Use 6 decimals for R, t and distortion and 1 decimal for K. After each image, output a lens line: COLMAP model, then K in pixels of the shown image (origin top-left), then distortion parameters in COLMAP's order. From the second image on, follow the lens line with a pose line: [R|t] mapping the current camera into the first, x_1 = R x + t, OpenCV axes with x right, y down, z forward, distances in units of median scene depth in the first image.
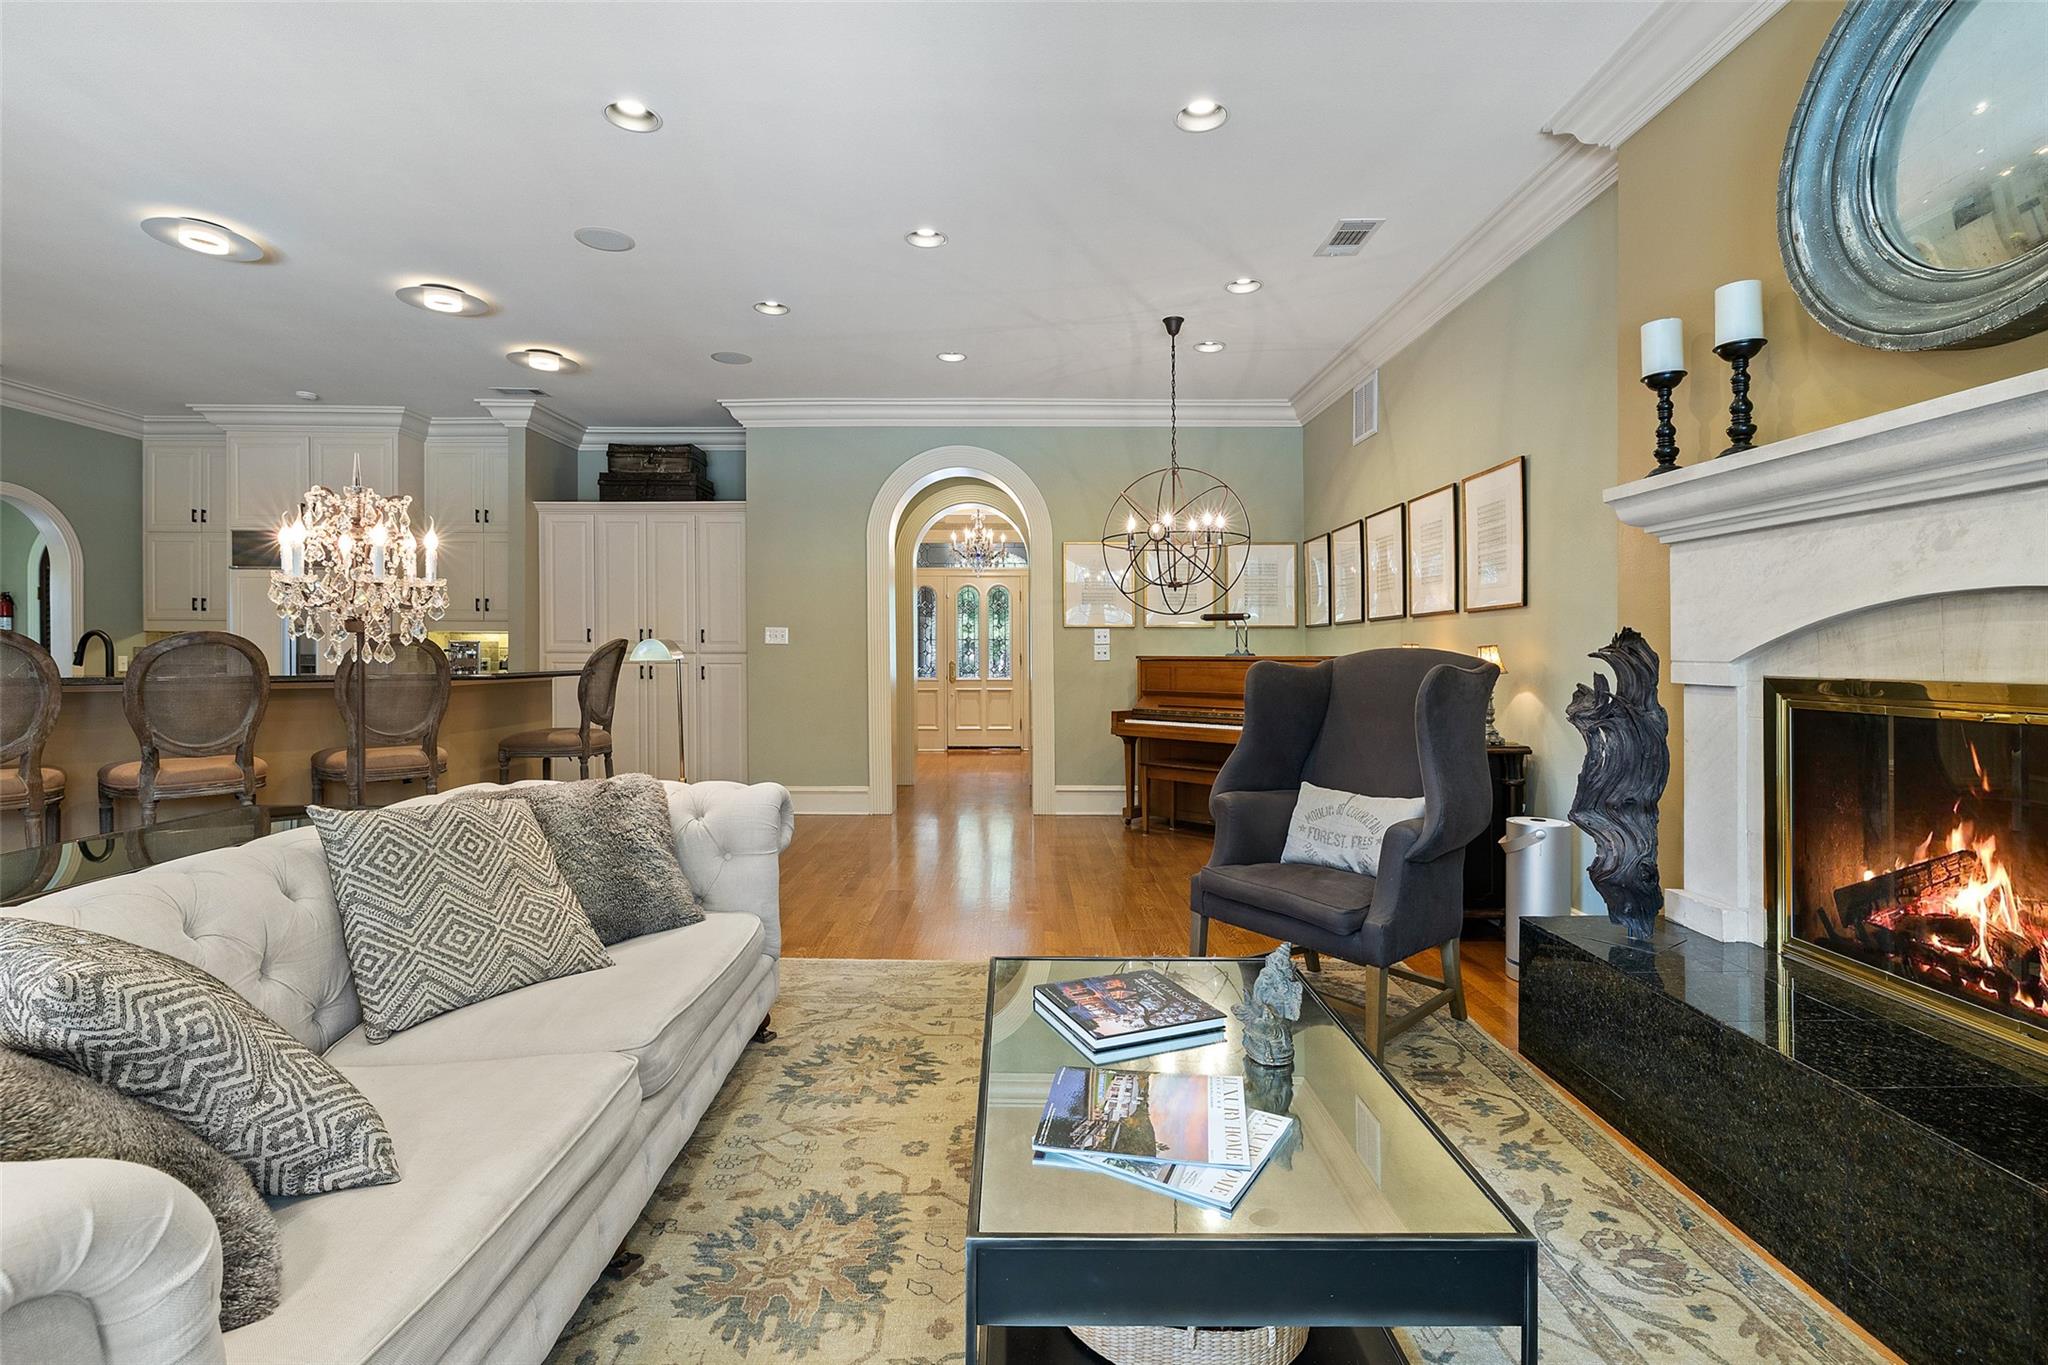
lens RADIAL K [[921.1, 0, 1023.9], [0, 921.1, 659.0], [0, 0, 1]] dist [0.000675, -0.000233]
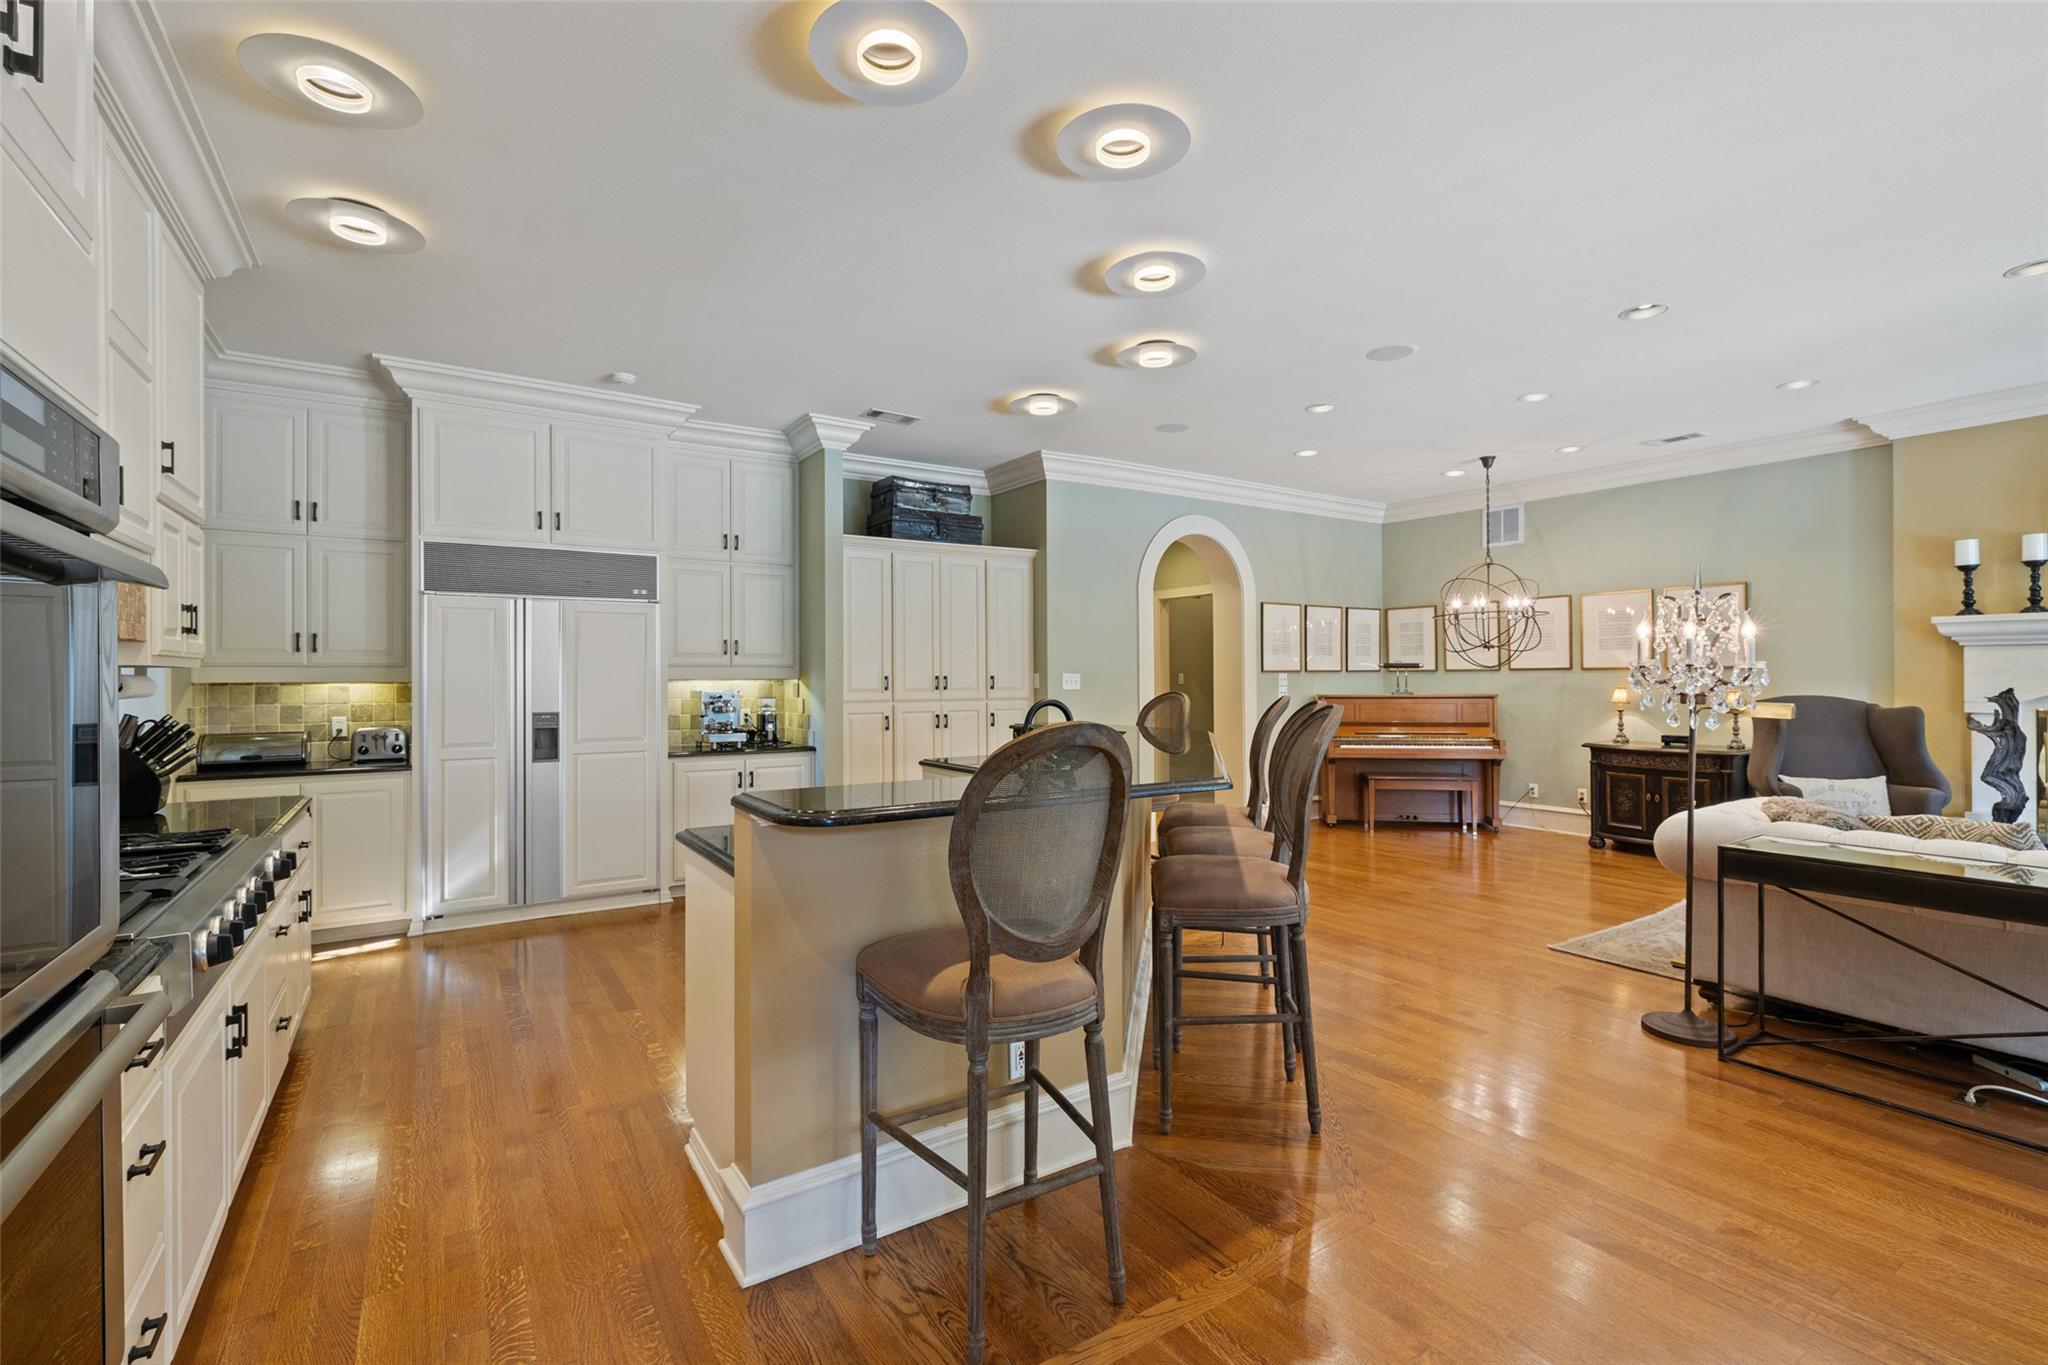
lens RADIAL K [[903.1, 0, 1019.9], [0, 903.1, 674.3], [0, 0, 1]] dist [0.000792, -0.000063]
pose [[0.844400, -0.005029, 0.535690, -2.361595], [0.010040, 0.999929, -0.006438, -0.074162], [-0.535620, 0.010814, 0.844390, 0.449229]]
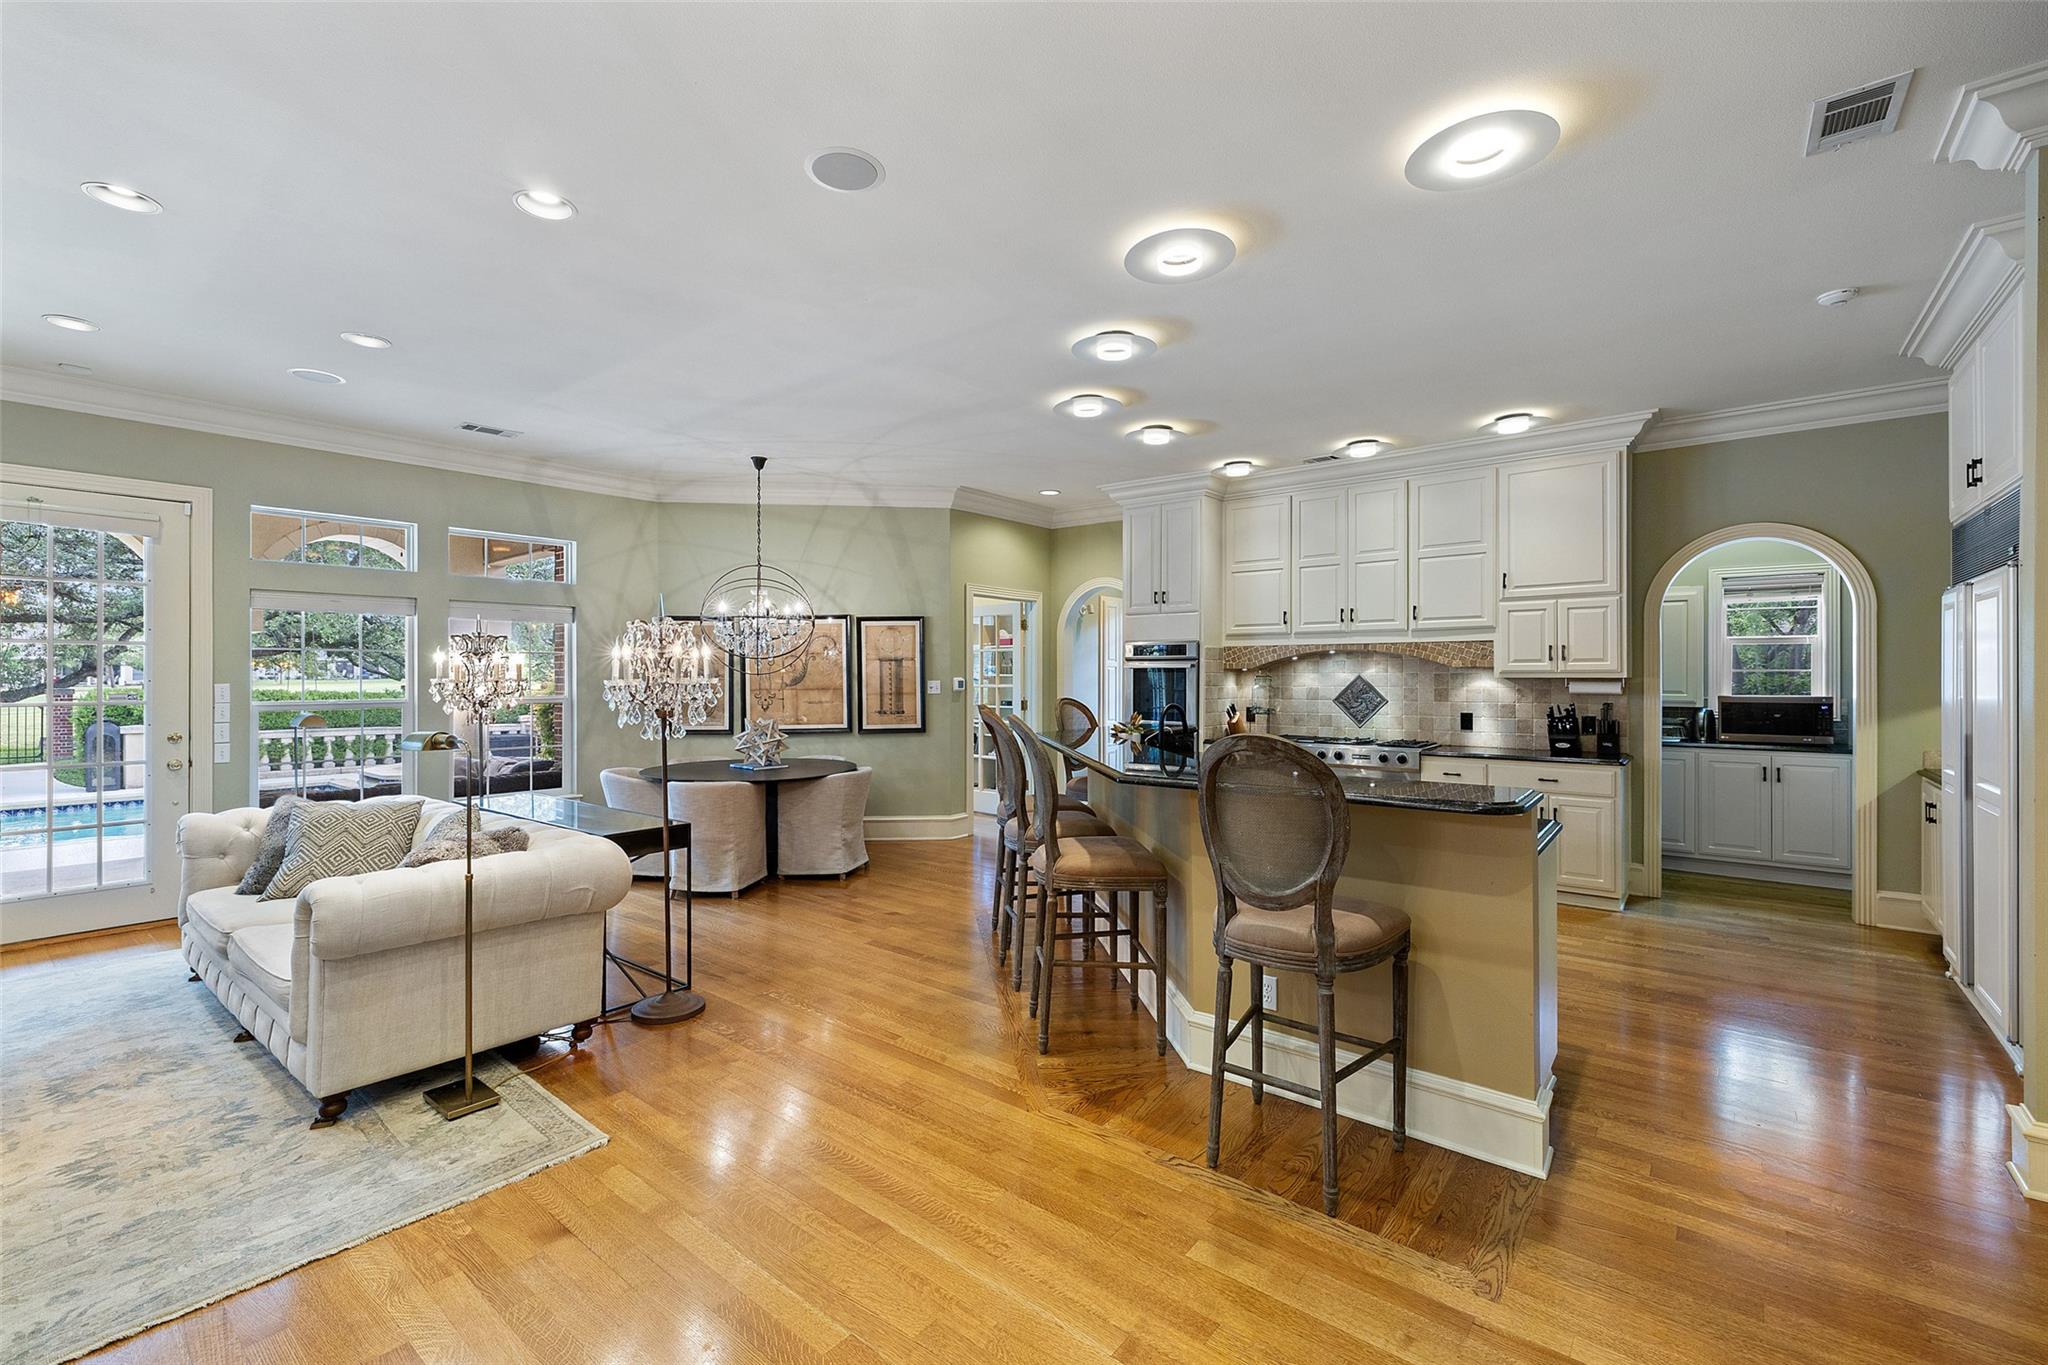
lens RADIAL K [[863.4, 0, 1025.8], [0, 863.4, 670.1], [0, 0, 1]] dist [0.000576, 0.000075]
pose [[-0.631390, -0.005687, -0.775444, -0.021564], [-0.007599, 0.999970, -0.001146, -0.102407], [0.775428, 0.005169, -0.631415, 2.123594]]
